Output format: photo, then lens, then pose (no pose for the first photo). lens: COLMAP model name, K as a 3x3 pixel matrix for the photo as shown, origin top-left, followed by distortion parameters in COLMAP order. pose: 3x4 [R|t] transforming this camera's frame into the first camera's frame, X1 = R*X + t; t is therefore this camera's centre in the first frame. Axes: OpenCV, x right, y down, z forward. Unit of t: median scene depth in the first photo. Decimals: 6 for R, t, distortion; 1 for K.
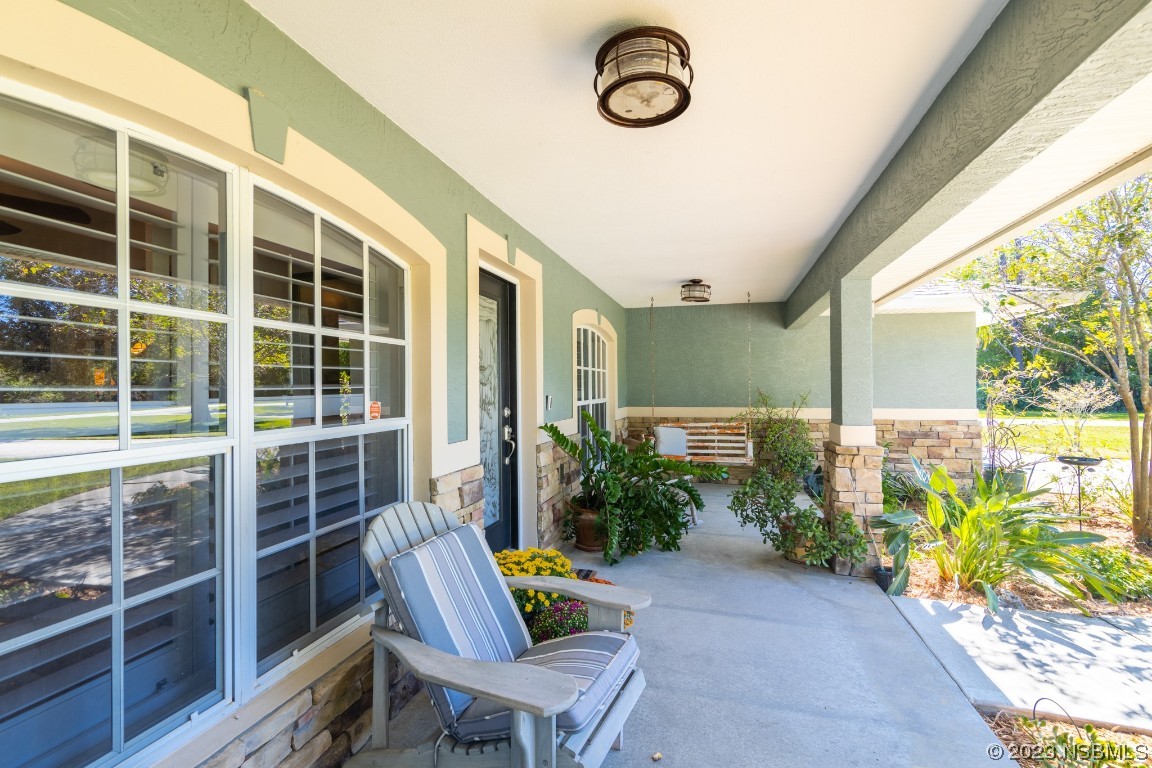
lens RADIAL K [[527.4, 0, 576.0], [0, 527.4, 384.0], [0, 0, 1]] dist [-0.000121, -0.000190]
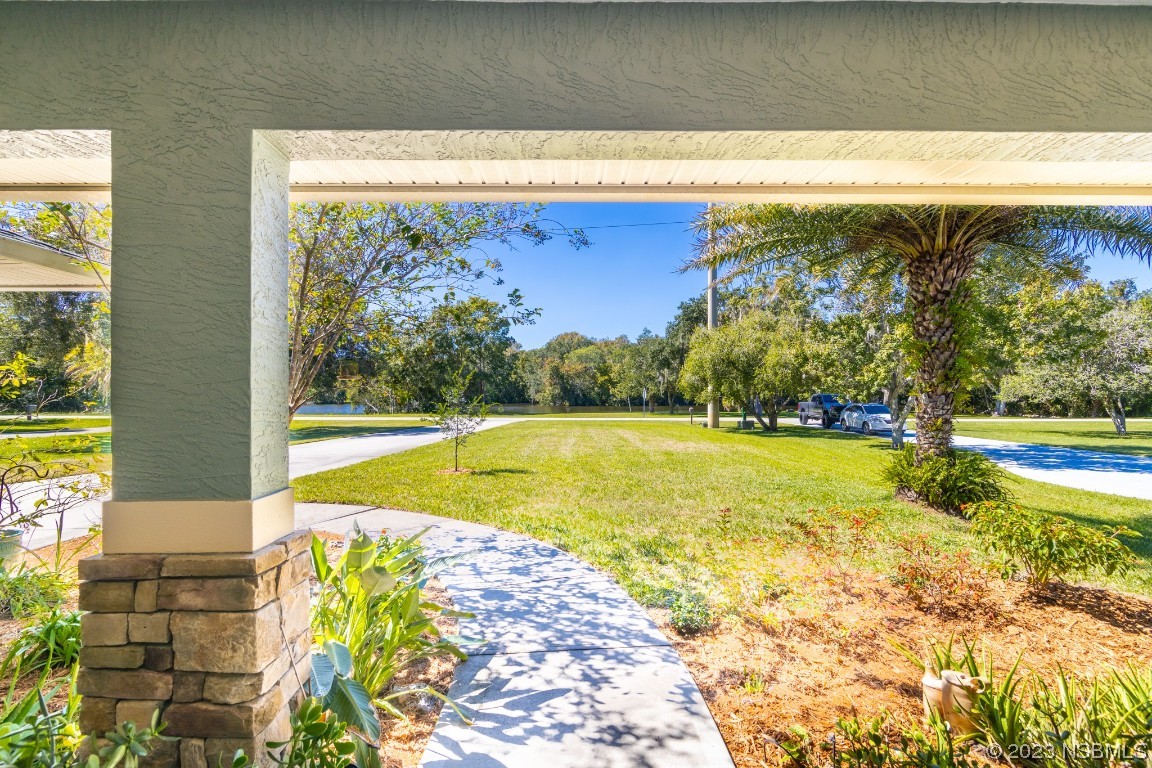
lens RADIAL K [[527.4, 0, 576.0], [0, 527.4, 384.0], [0, 0, 1]] dist [-0.000121, -0.000190]
pose [[-0.269897, 0.019959, 0.962682, 0.069331], [-0.000978, 0.999779, -0.021002, -0.002045], [-0.962889, -0.006610, -0.269818, 1.132614]]
